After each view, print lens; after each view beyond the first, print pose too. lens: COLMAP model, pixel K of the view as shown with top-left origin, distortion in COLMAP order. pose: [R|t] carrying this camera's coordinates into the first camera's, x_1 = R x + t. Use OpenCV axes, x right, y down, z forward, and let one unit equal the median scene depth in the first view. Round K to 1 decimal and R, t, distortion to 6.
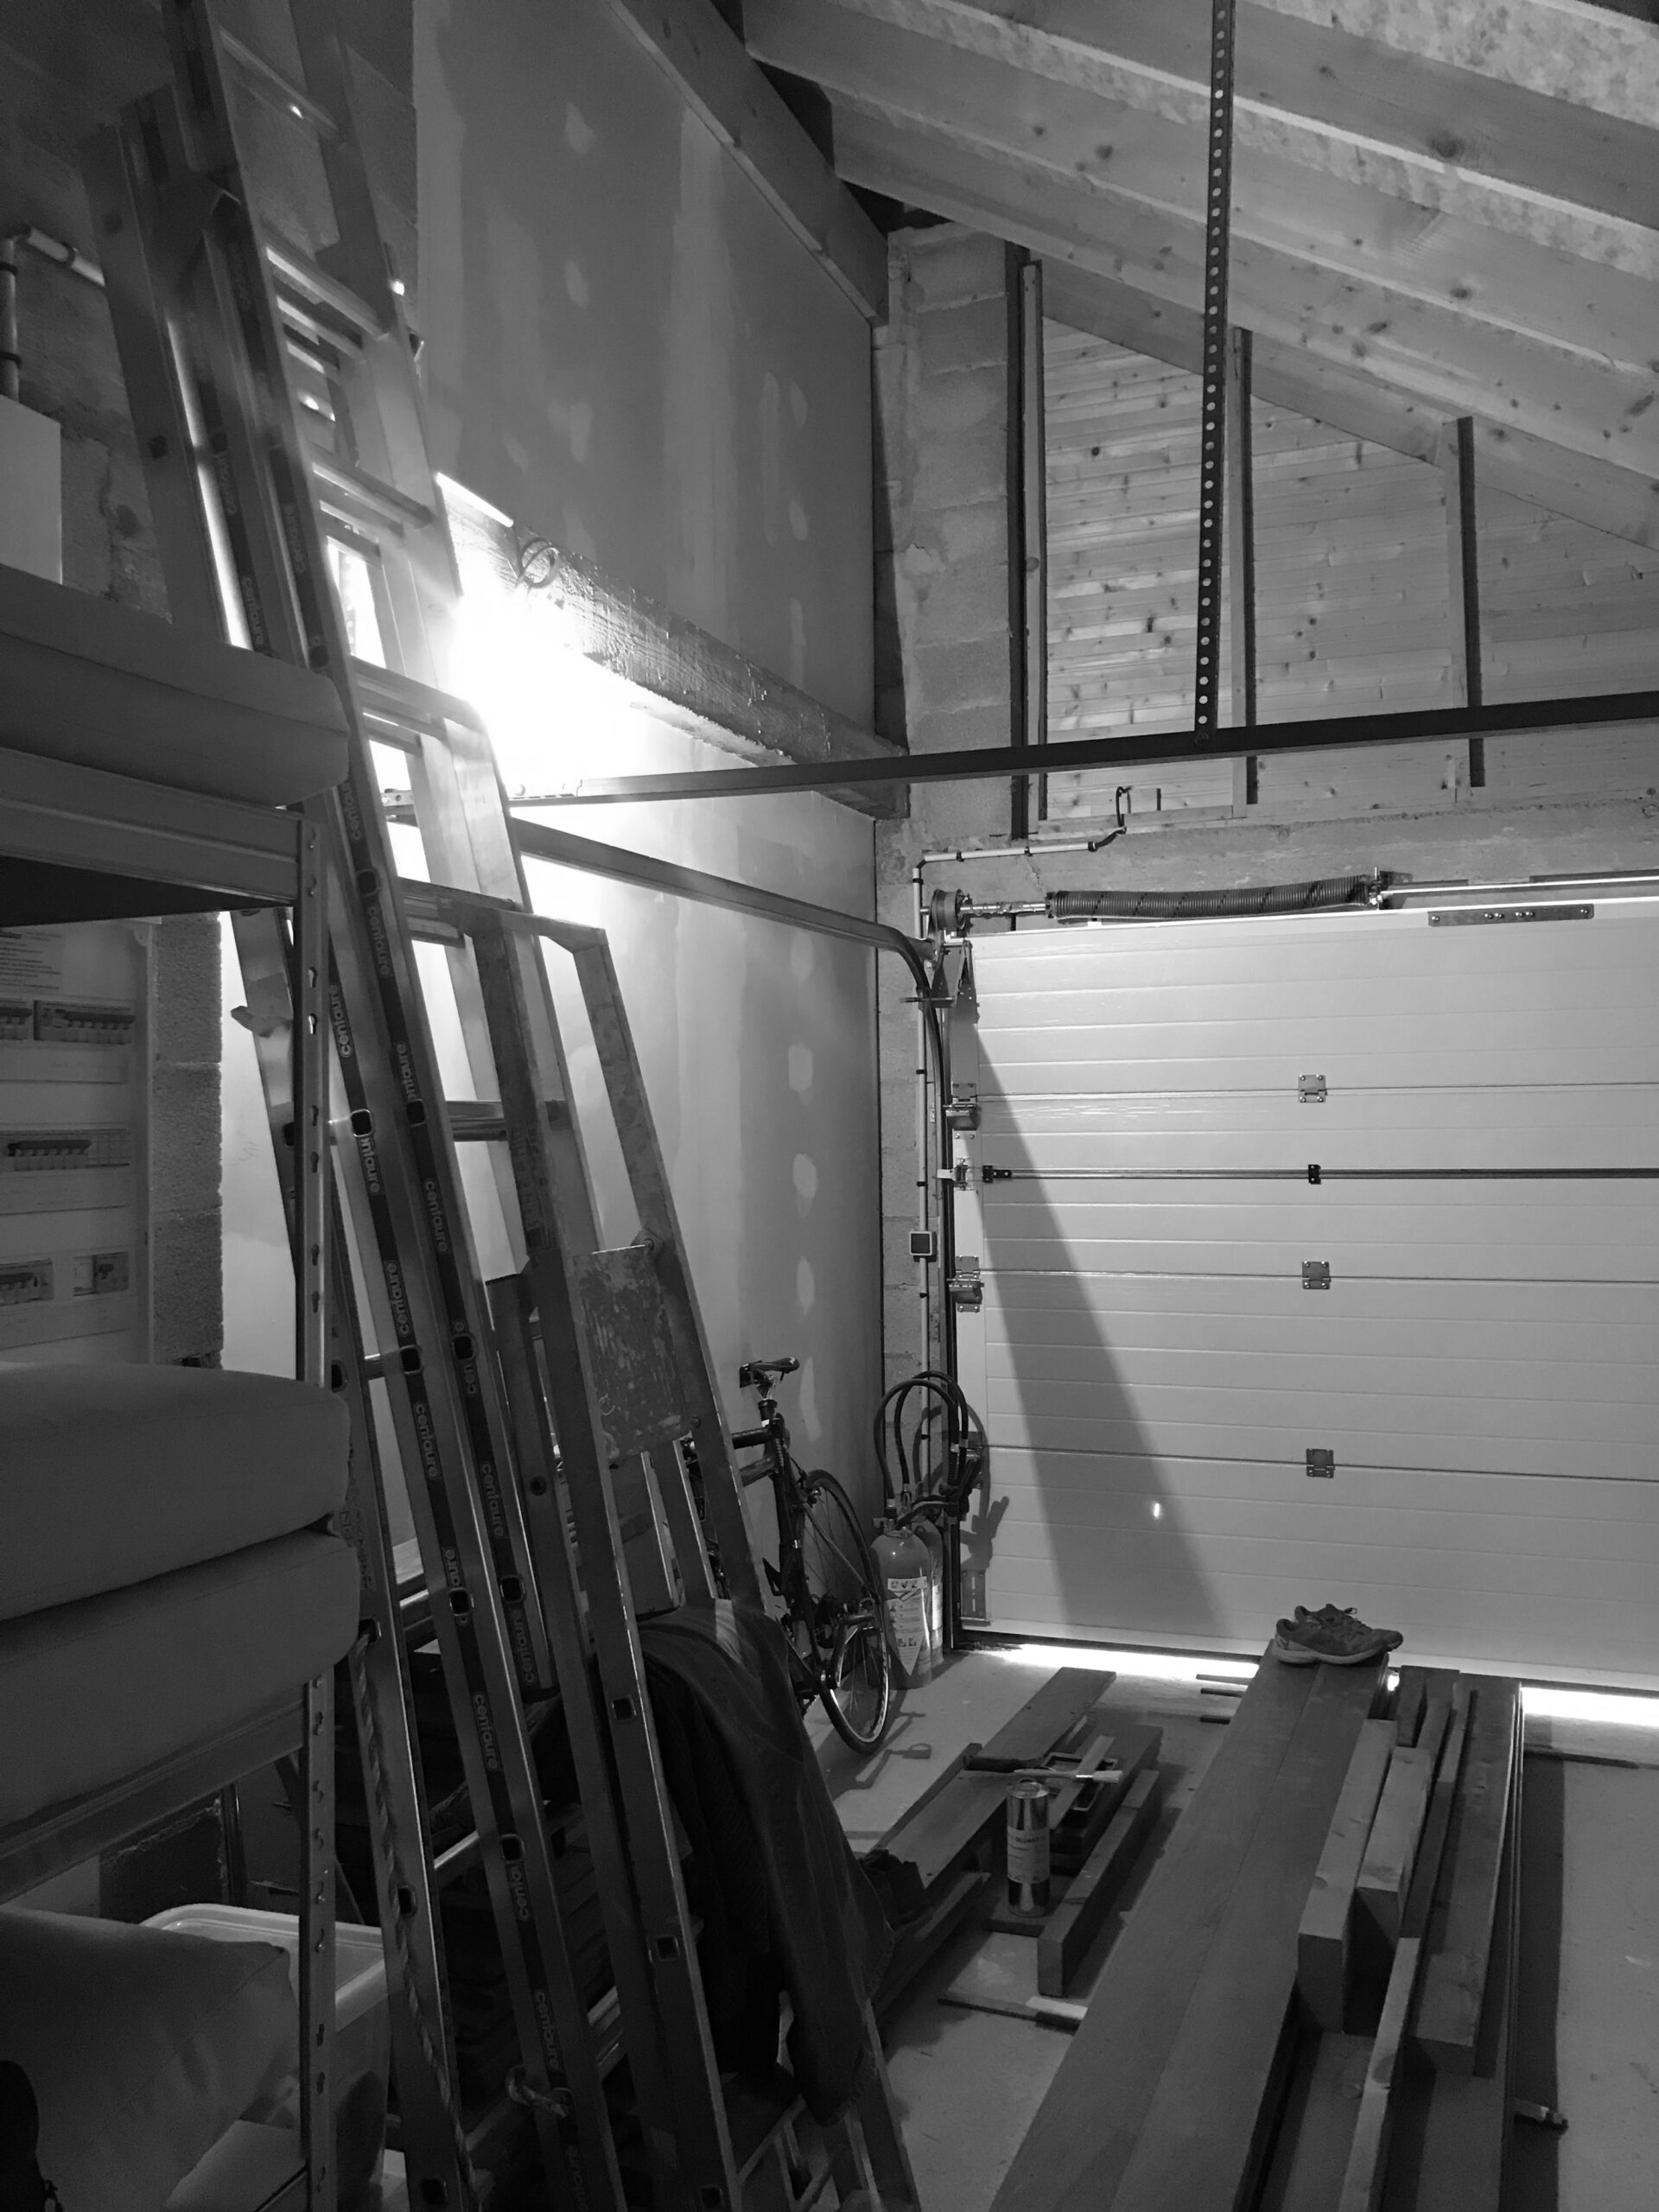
lens RADIAL K [[1819.4, 0, 825.4], [0, 1819.4, 1099.8], [0, 0, 1]] dist [0.047275, -0.048392]
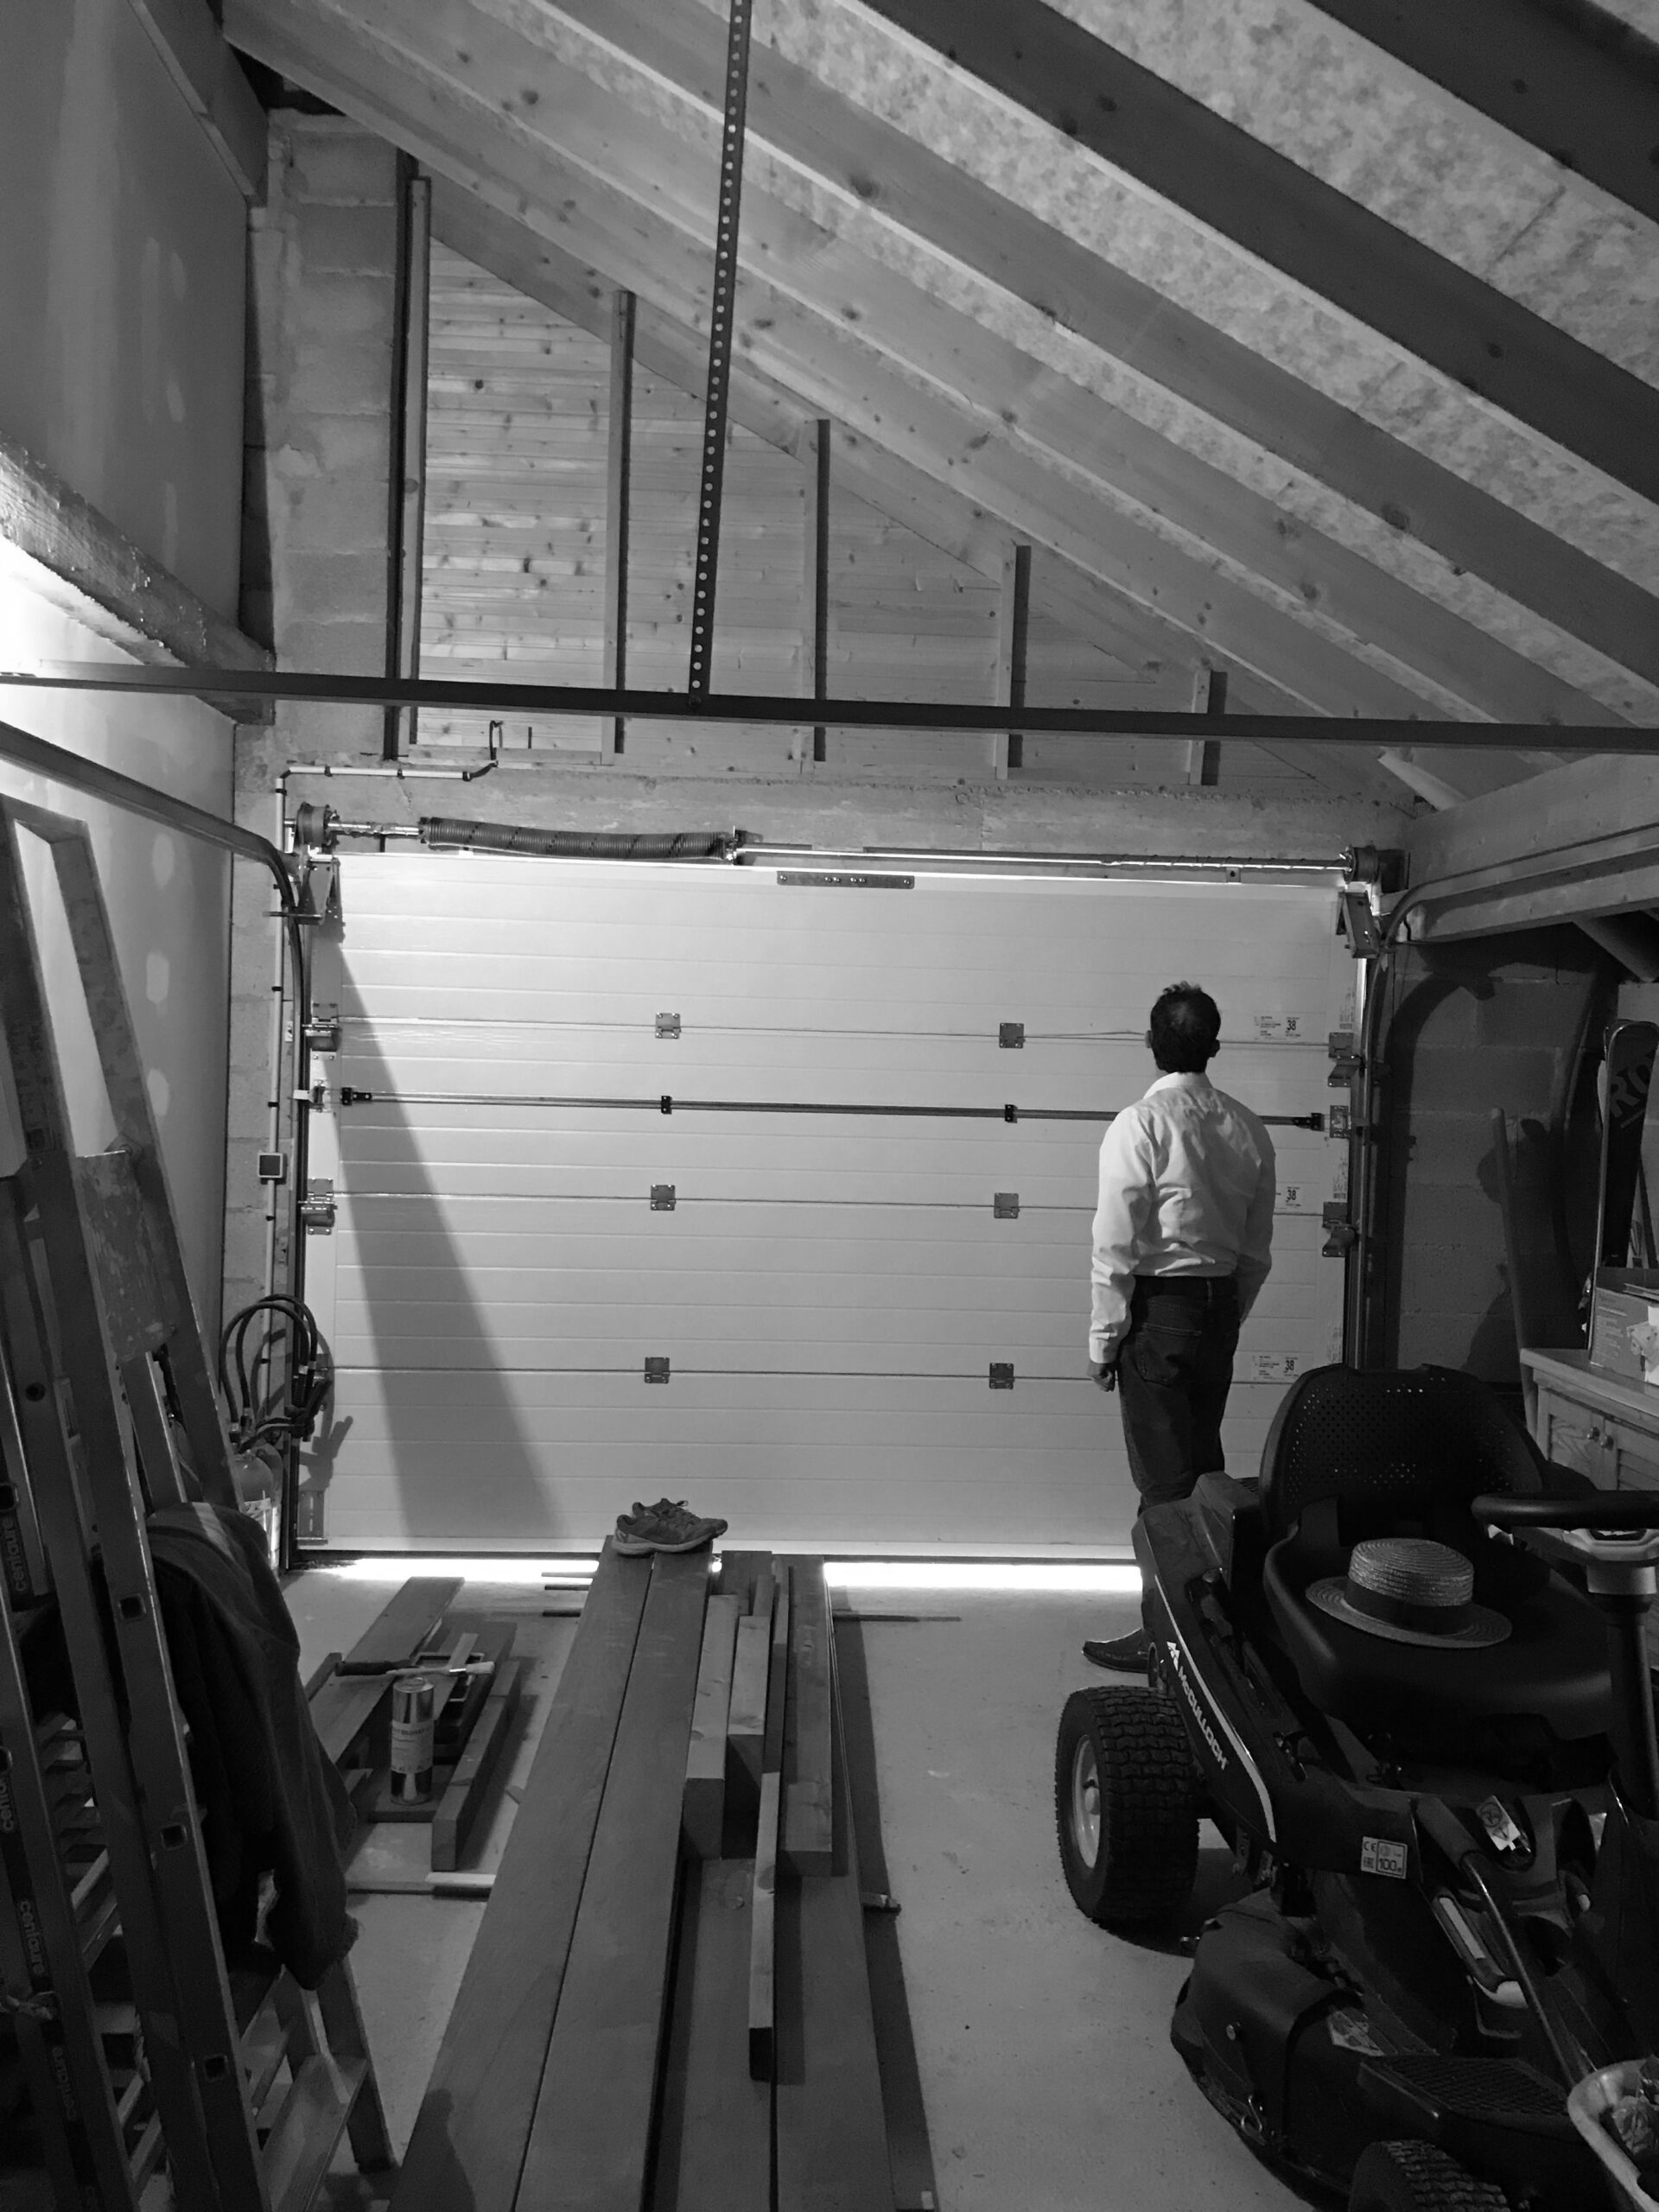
lens RADIAL K [[1830.6, 0, 829.5], [0, 1830.6, 1106.0], [0, 0, 1]] dist [0.013619, 0.020088]
pose [[0.917500, 0.033238, 0.396345, -0.070149], [-0.049059, 0.998350, 0.029845, 0.003681], [-0.394699, -0.046827, 0.917617, -0.026096]]
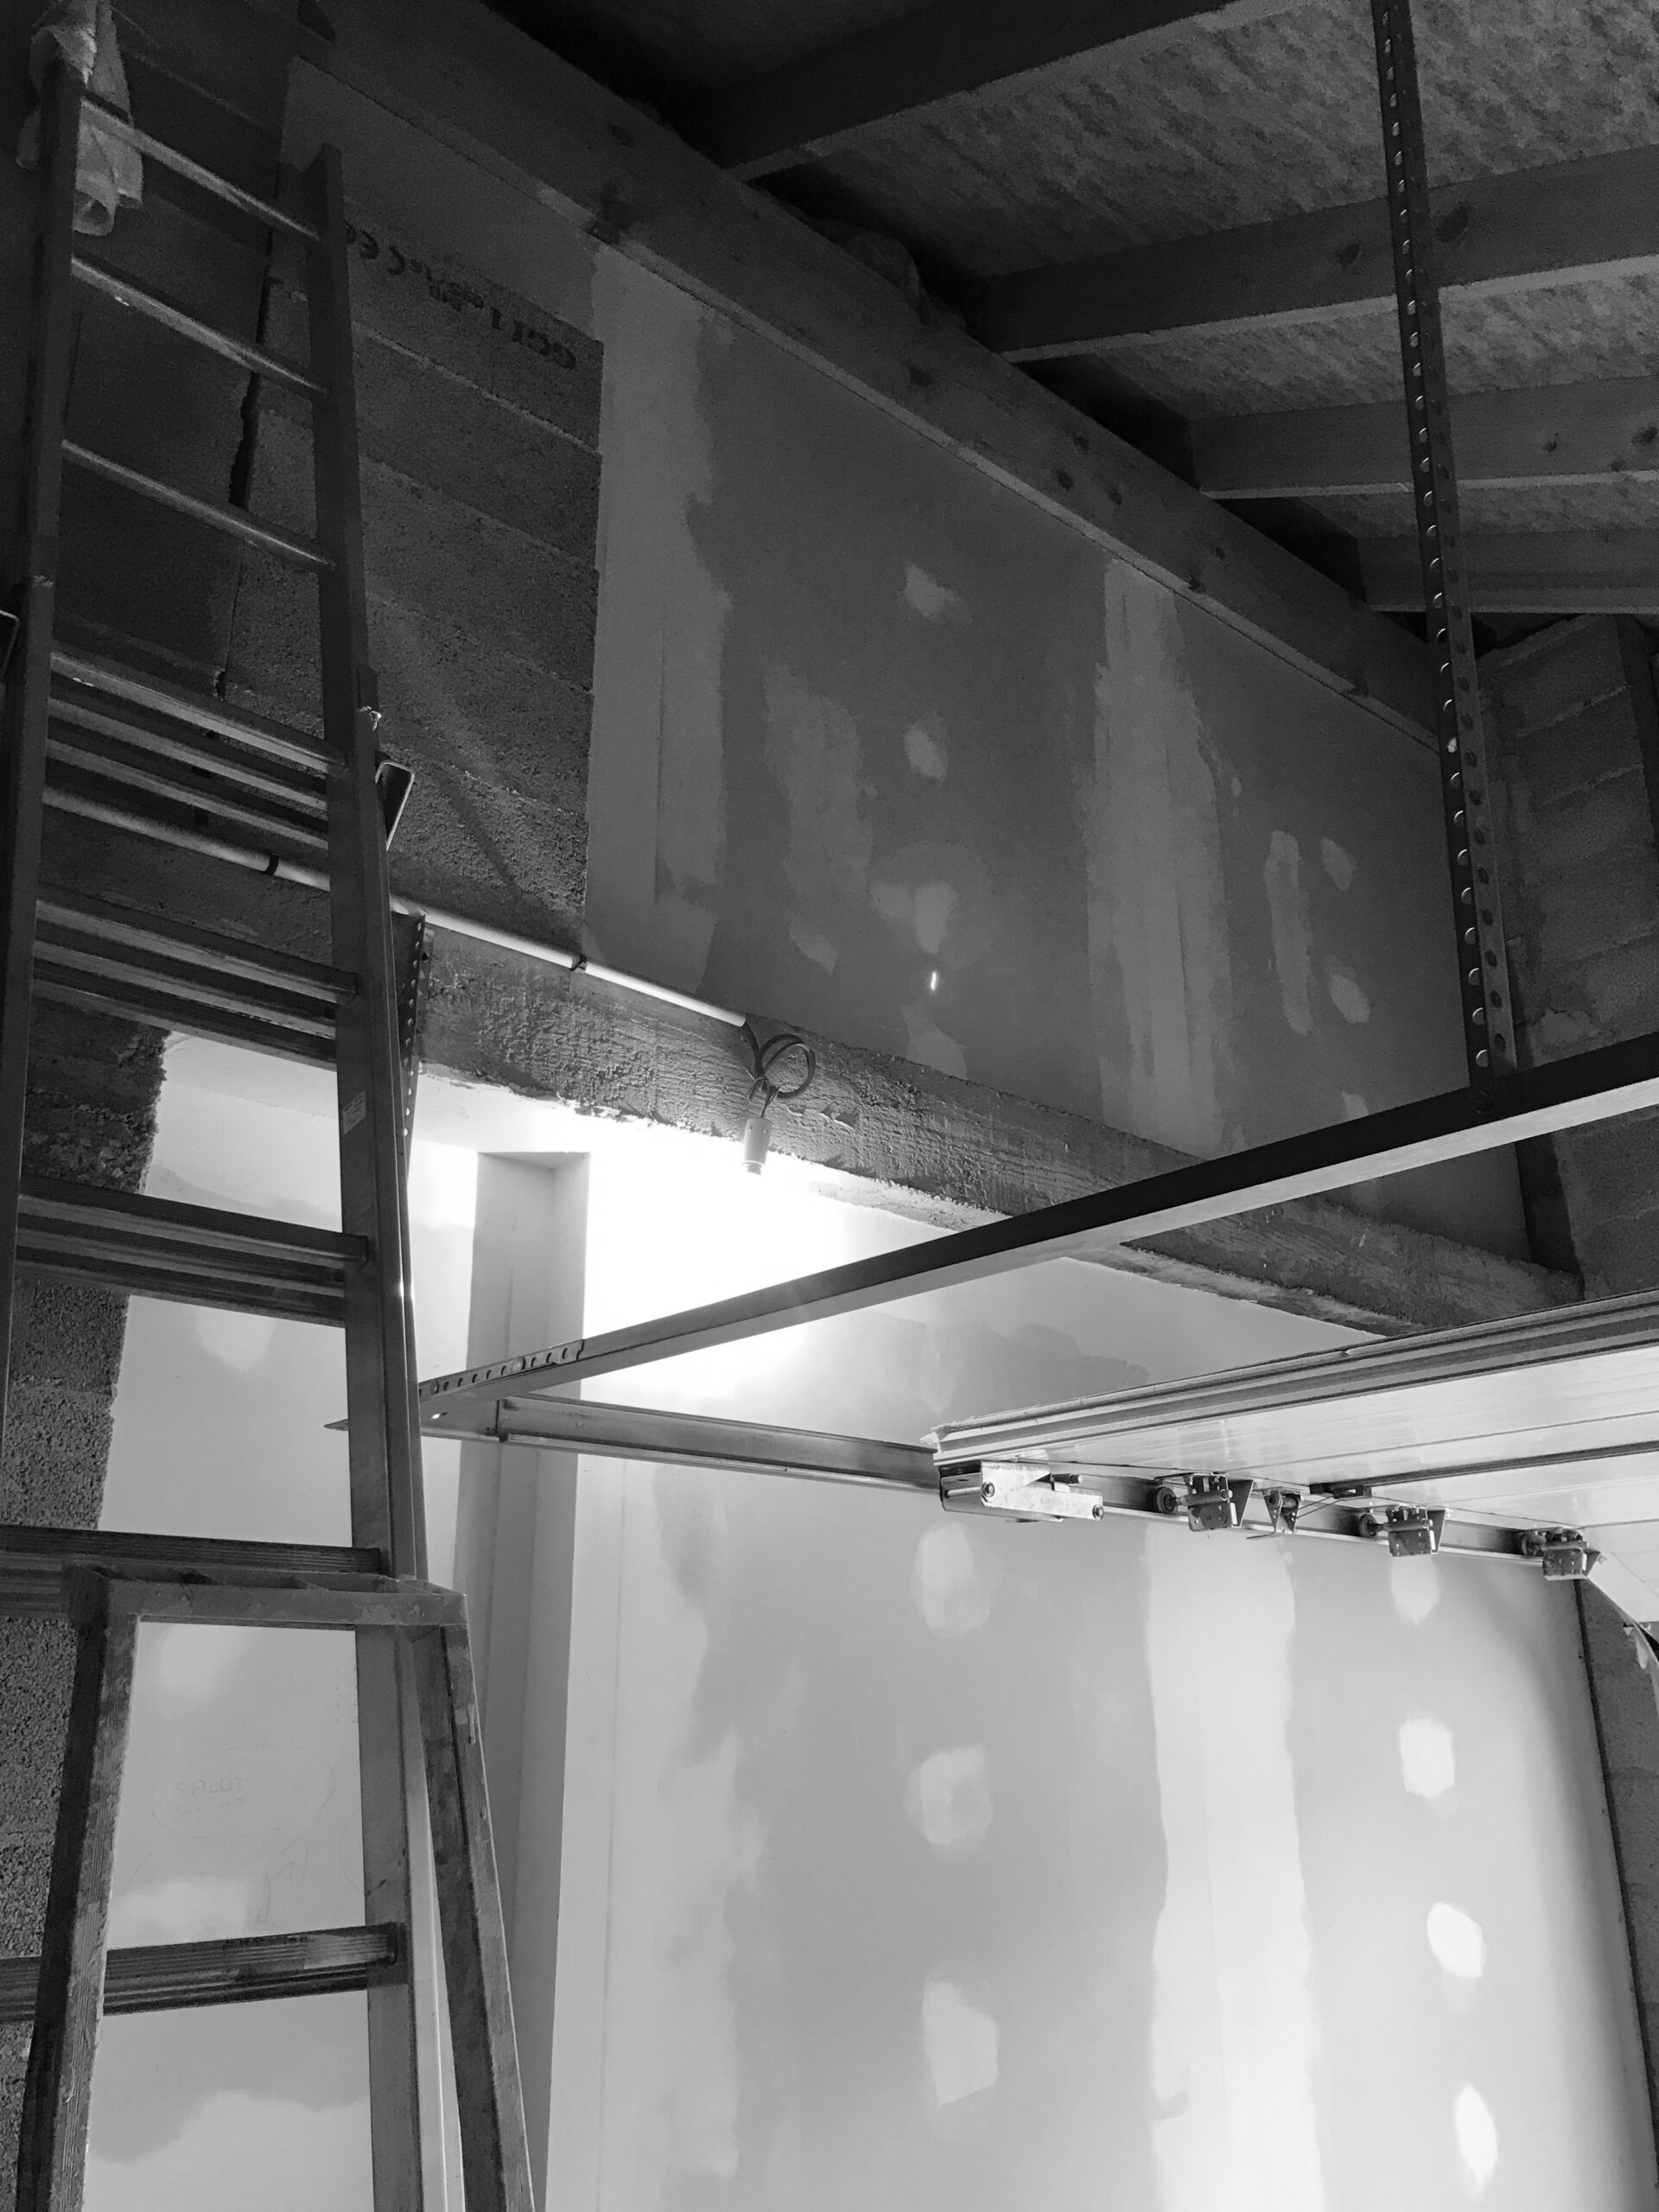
lens RADIAL K [[1830.6, 0, 829.5], [0, 1830.6, 1106.0], [0, 0, 1]] dist [0.013619, 0.020088]
pose [[0.886061, -0.150245, -0.438546, 0.124705], [0.003022, 0.947873, -0.318635, -0.028363], [0.463559, 0.281005, 0.840327, 0.264747]]
